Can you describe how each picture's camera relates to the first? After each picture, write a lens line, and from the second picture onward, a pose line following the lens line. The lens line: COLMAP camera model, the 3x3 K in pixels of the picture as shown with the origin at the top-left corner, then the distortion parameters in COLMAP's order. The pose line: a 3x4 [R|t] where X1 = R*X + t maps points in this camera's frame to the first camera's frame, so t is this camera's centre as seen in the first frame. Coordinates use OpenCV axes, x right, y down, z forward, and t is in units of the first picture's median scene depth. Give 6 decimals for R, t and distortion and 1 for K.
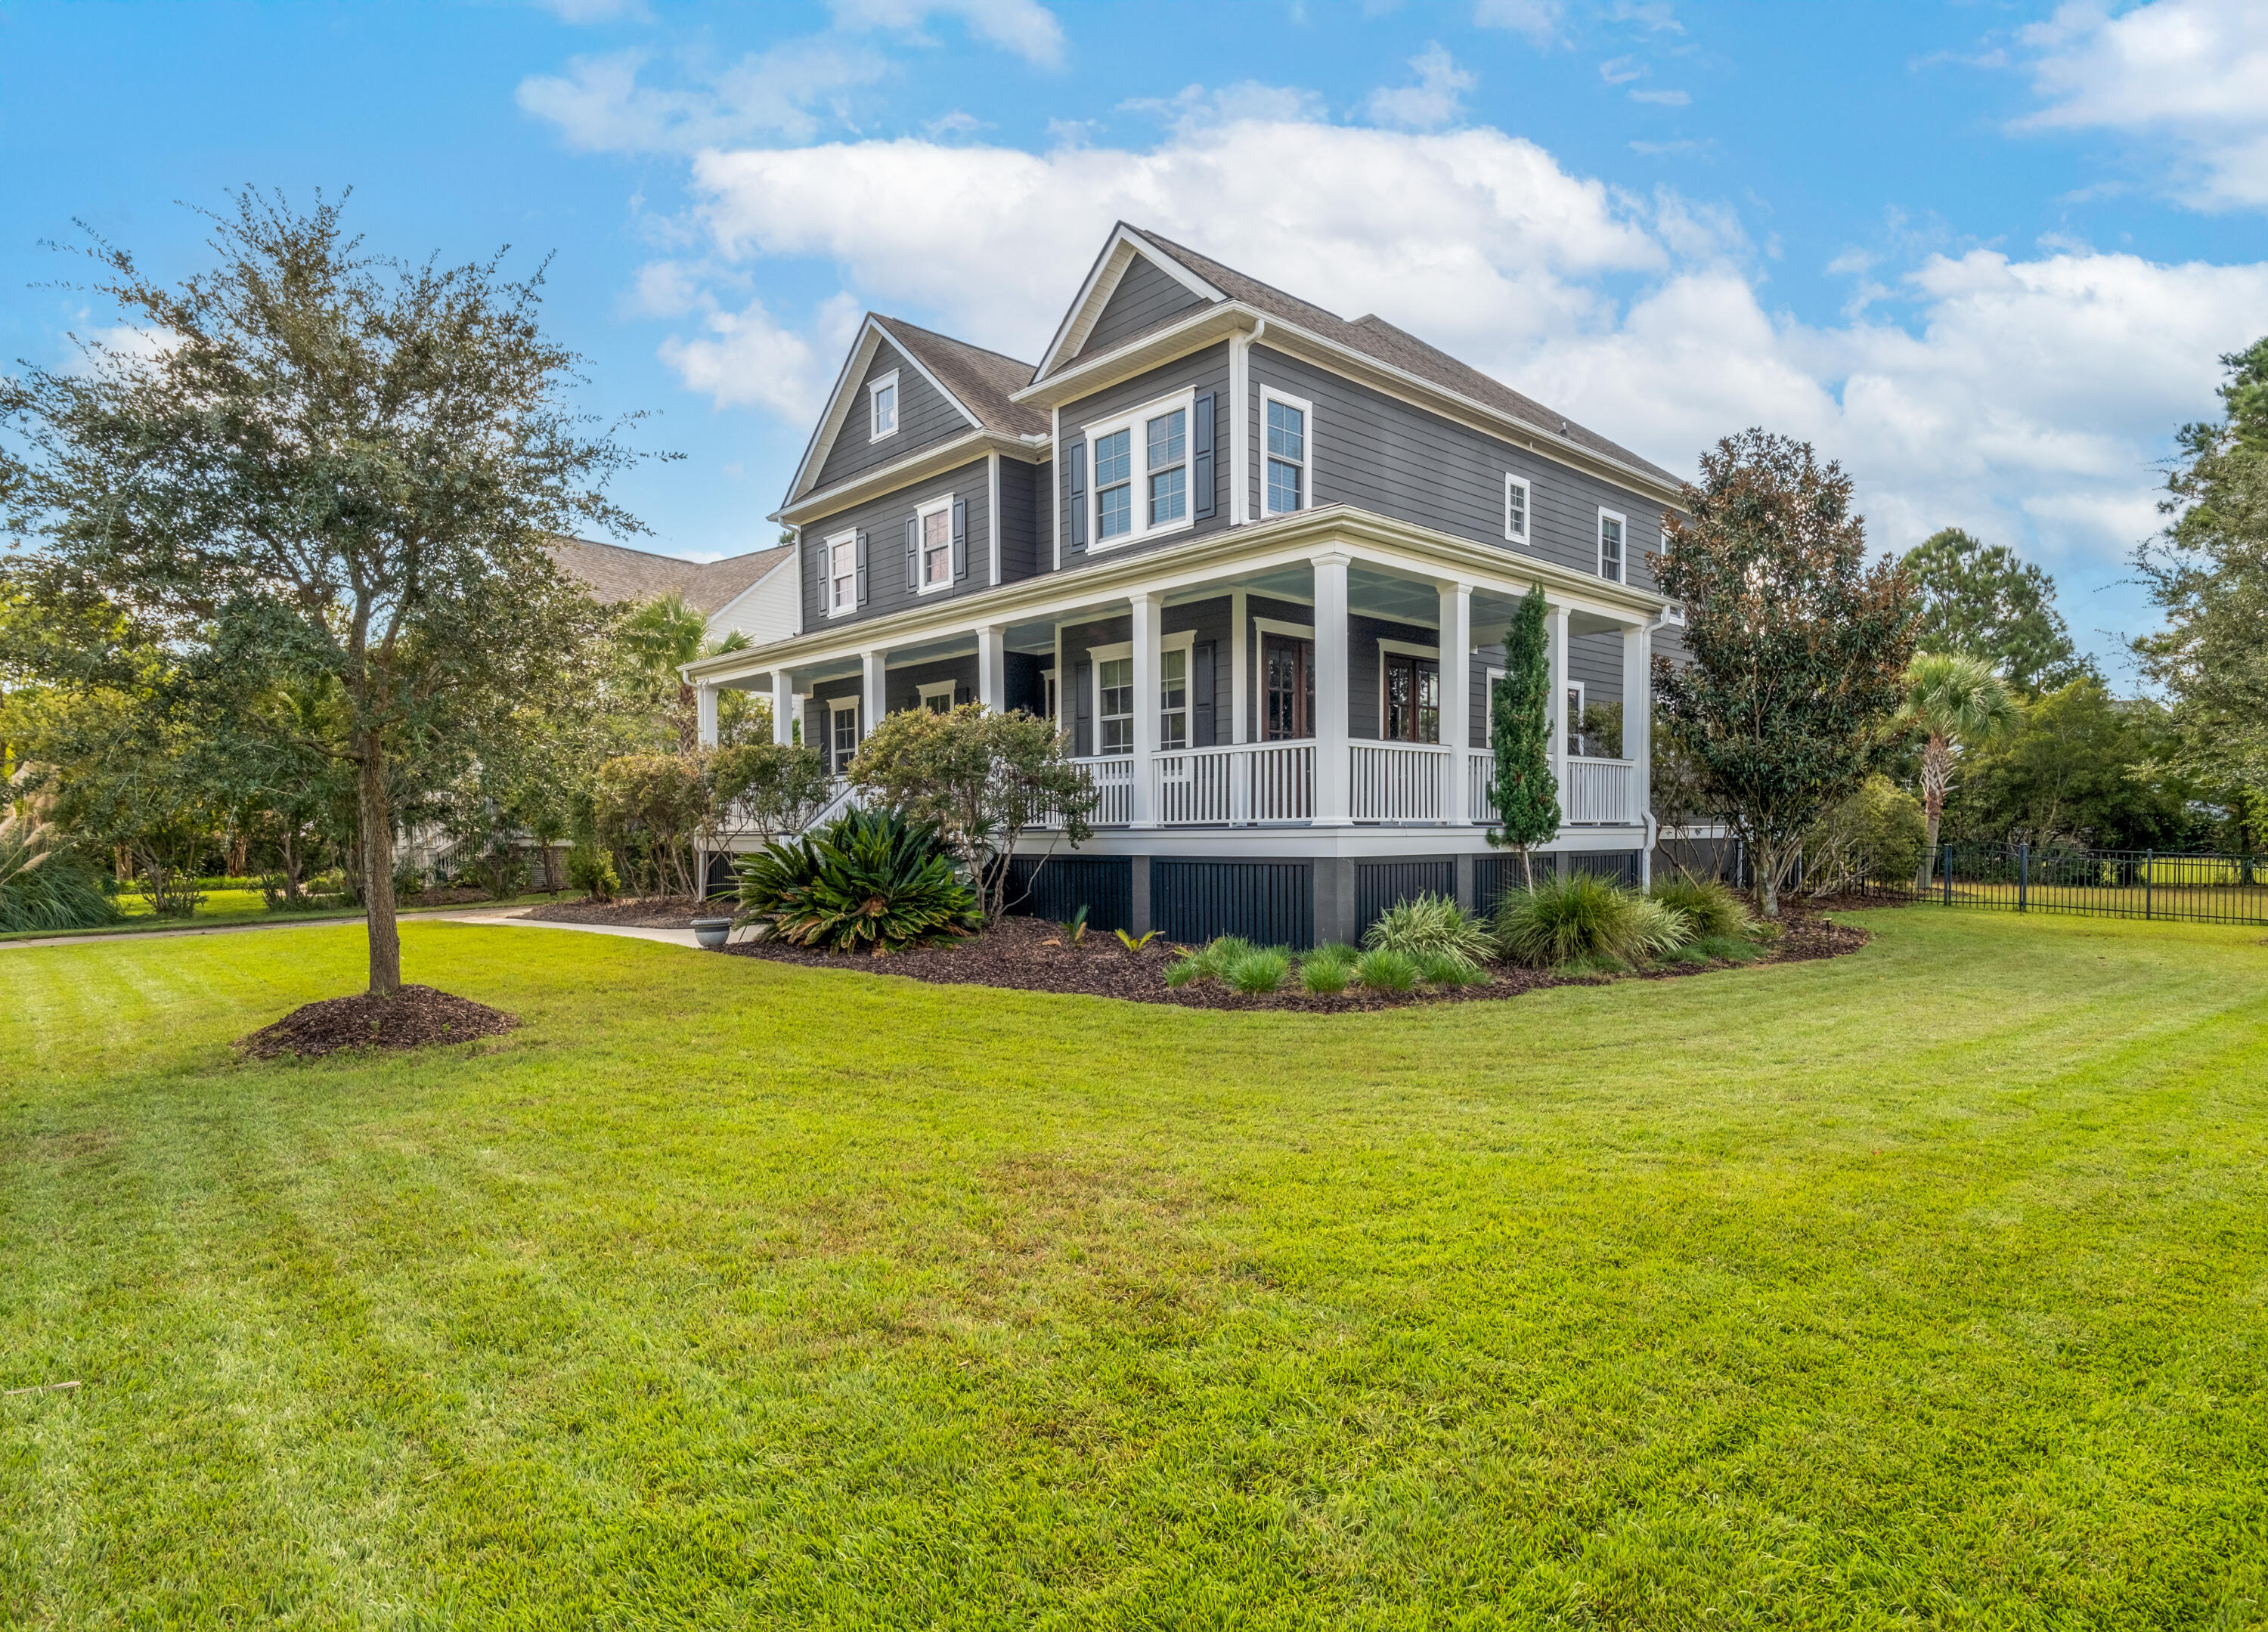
lens RADIAL K [[1264.9, 0, 1134.0], [0, 1264.9, 816.0], [0, 0, 1]] dist [0.031261, 0.000039]
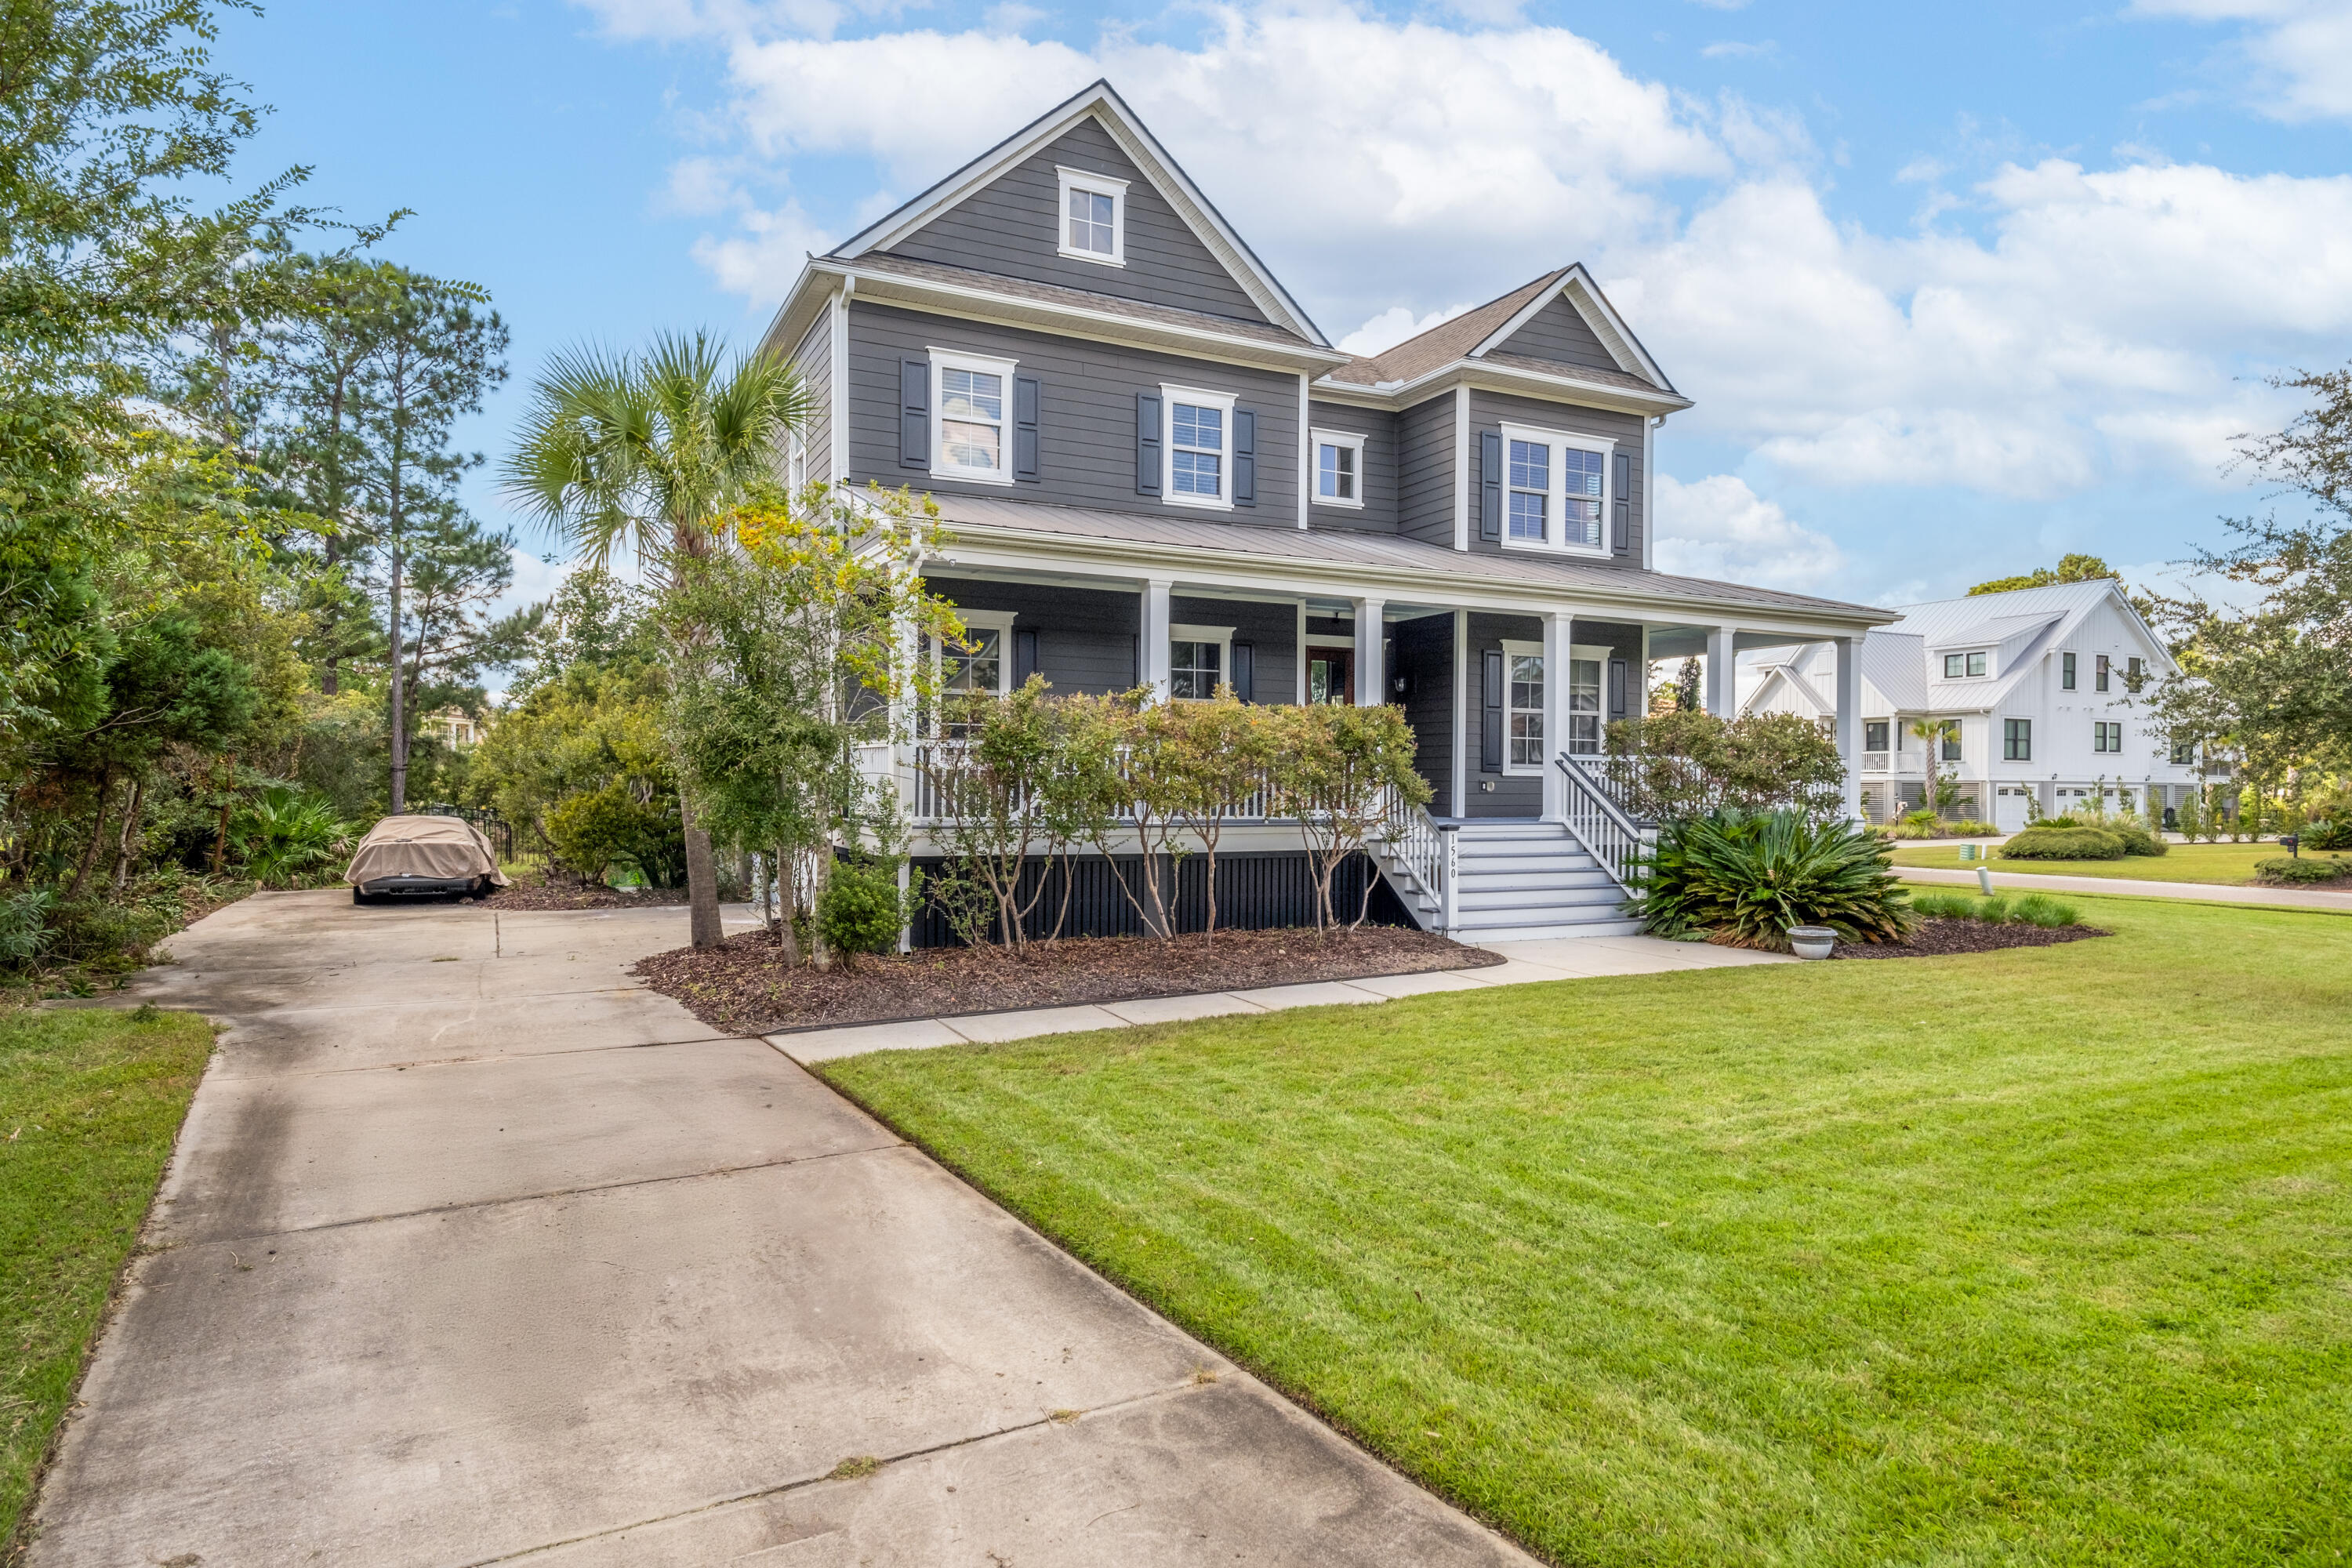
lens RADIAL K [[1234.5, 0, 1176.0], [0, 1234.5, 784.0], [0, 0, 1]] dist [0.001082, -0.000213]
pose [[0.313895, 0.011736, 0.949385, -1.057321], [-0.026501, 0.999642, -0.003595, -0.005000], [-0.949088, -0.024031, 0.314093, 0.926571]]
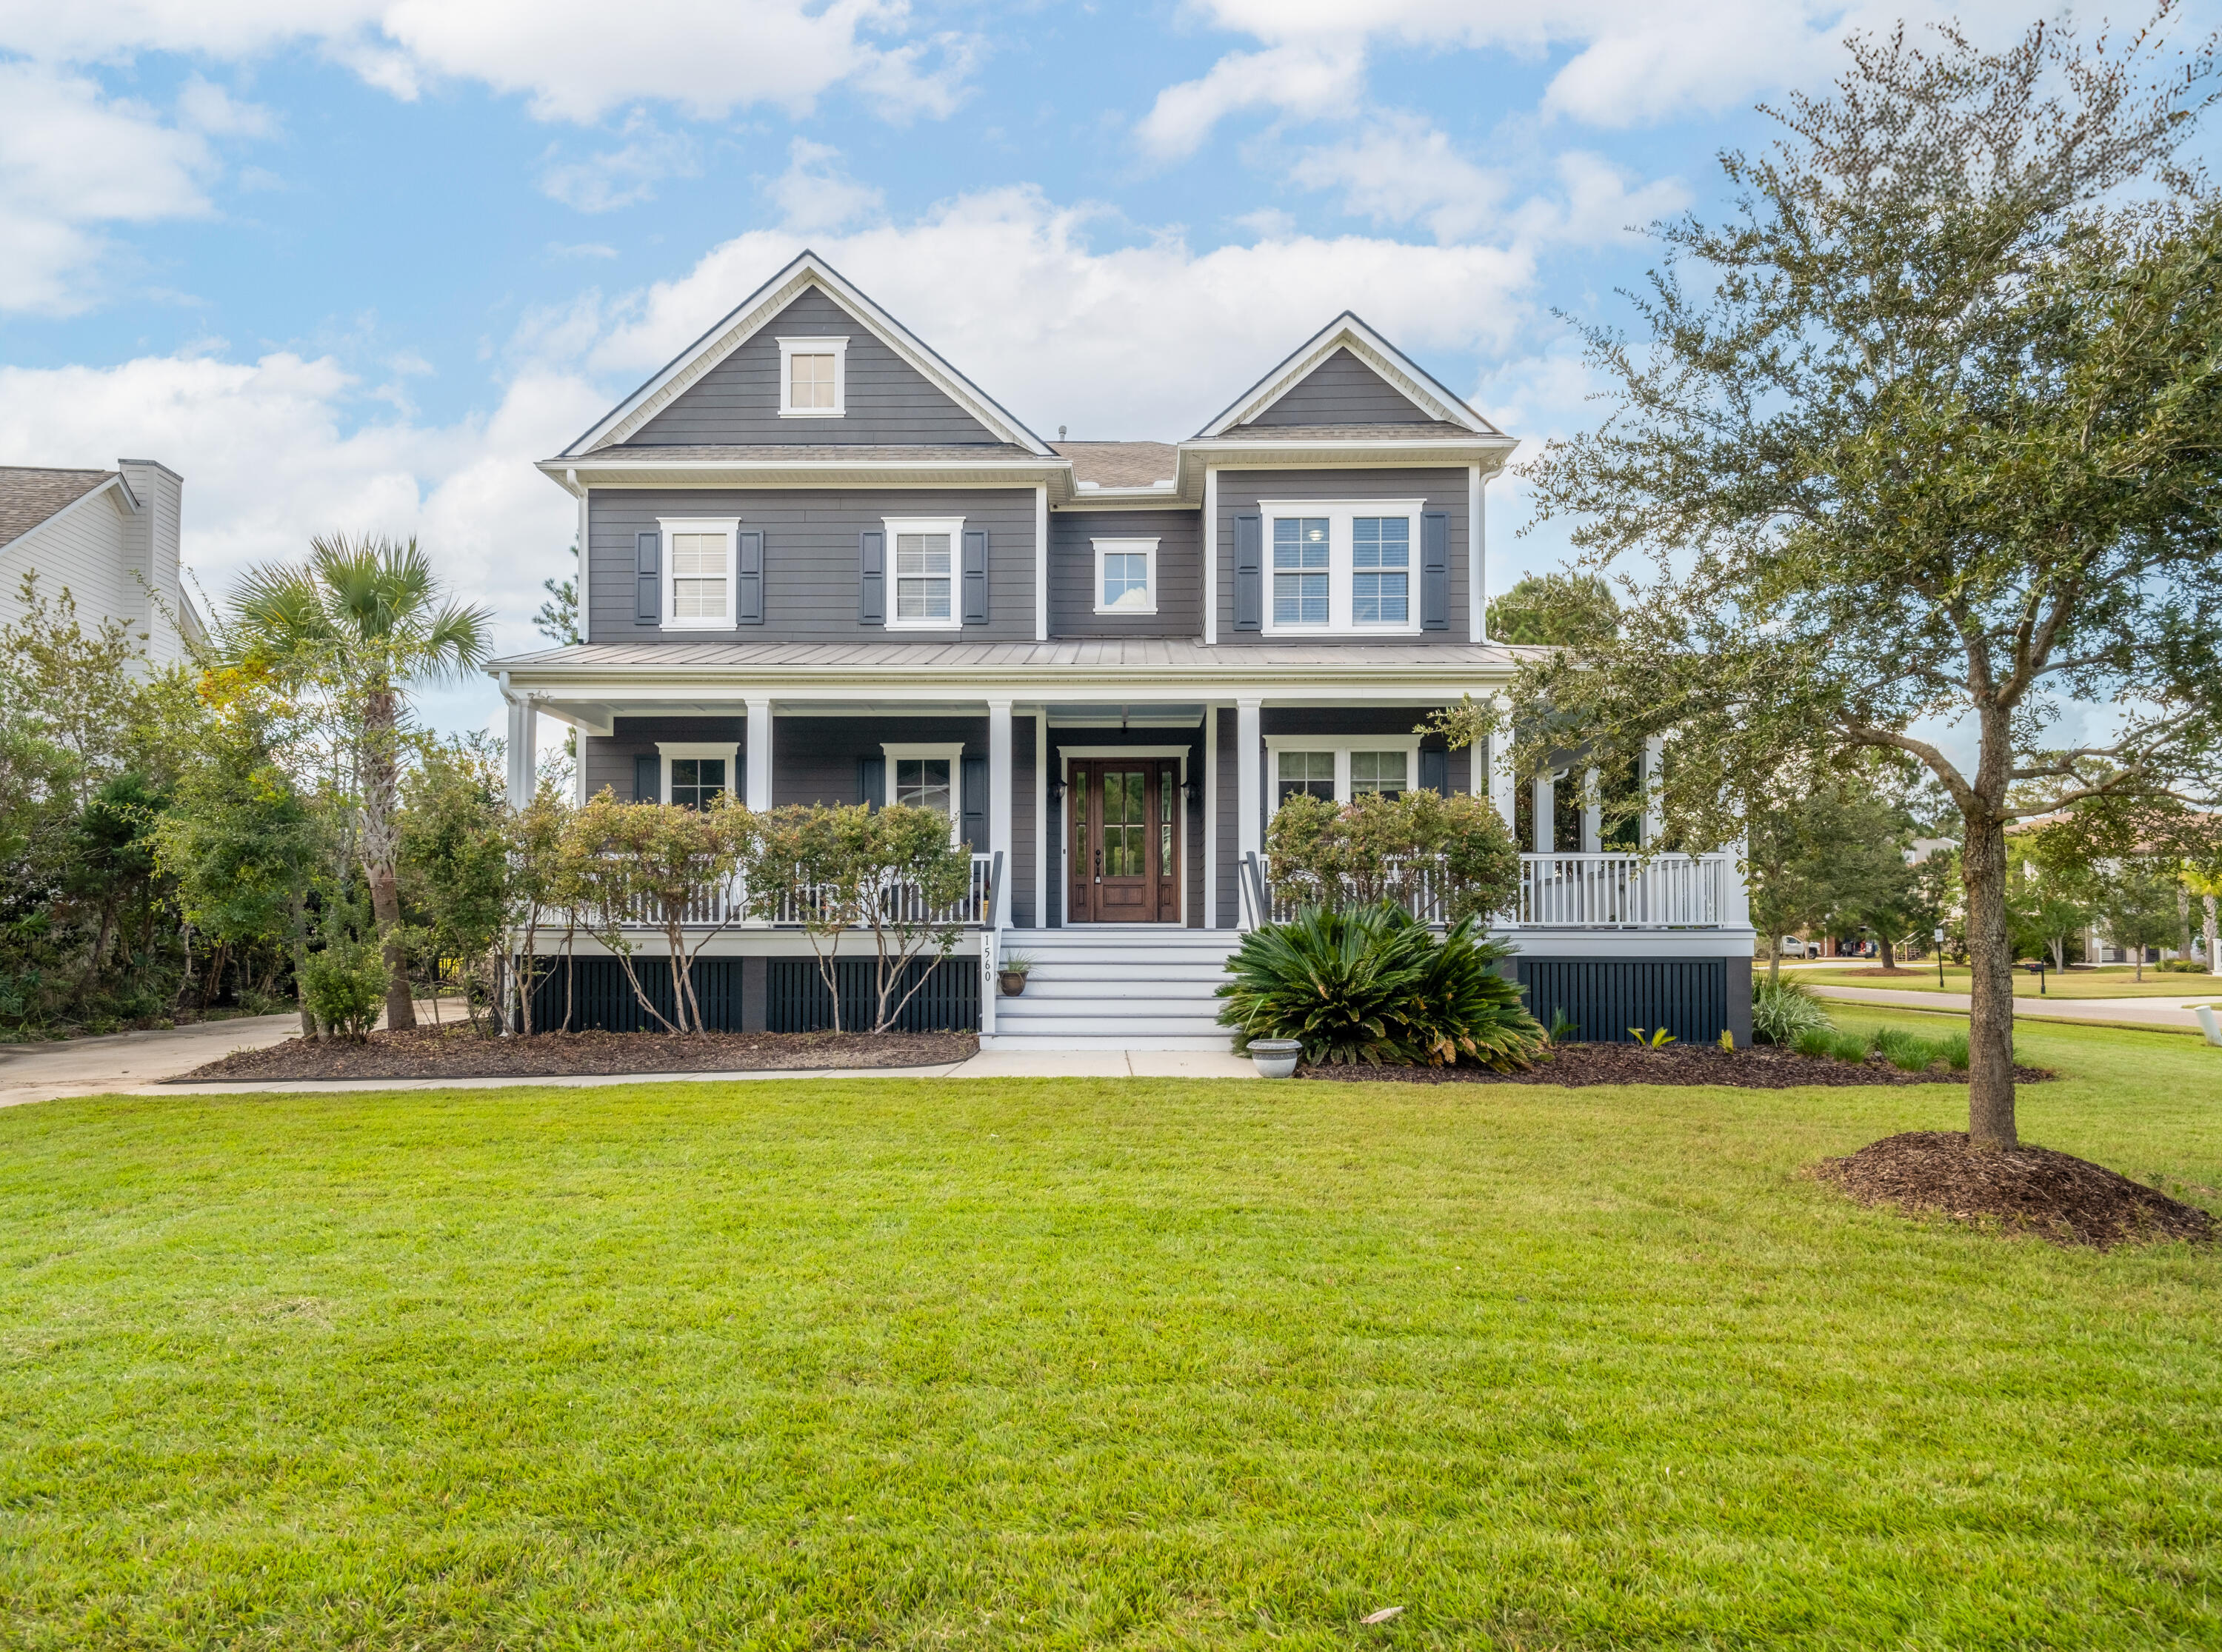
lens RADIAL K [[1237.6, 0, 1111.4], [0, 1237.6, 852.3], [0, 0, 1]] dist [0.043748, 0.000270]
pose [[0.683763, 0.057645, 0.727424, -0.768845], [-0.014792, 0.997765, -0.065164, 0.015300], [-0.729554, 0.033797, 0.683087, 0.457454]]
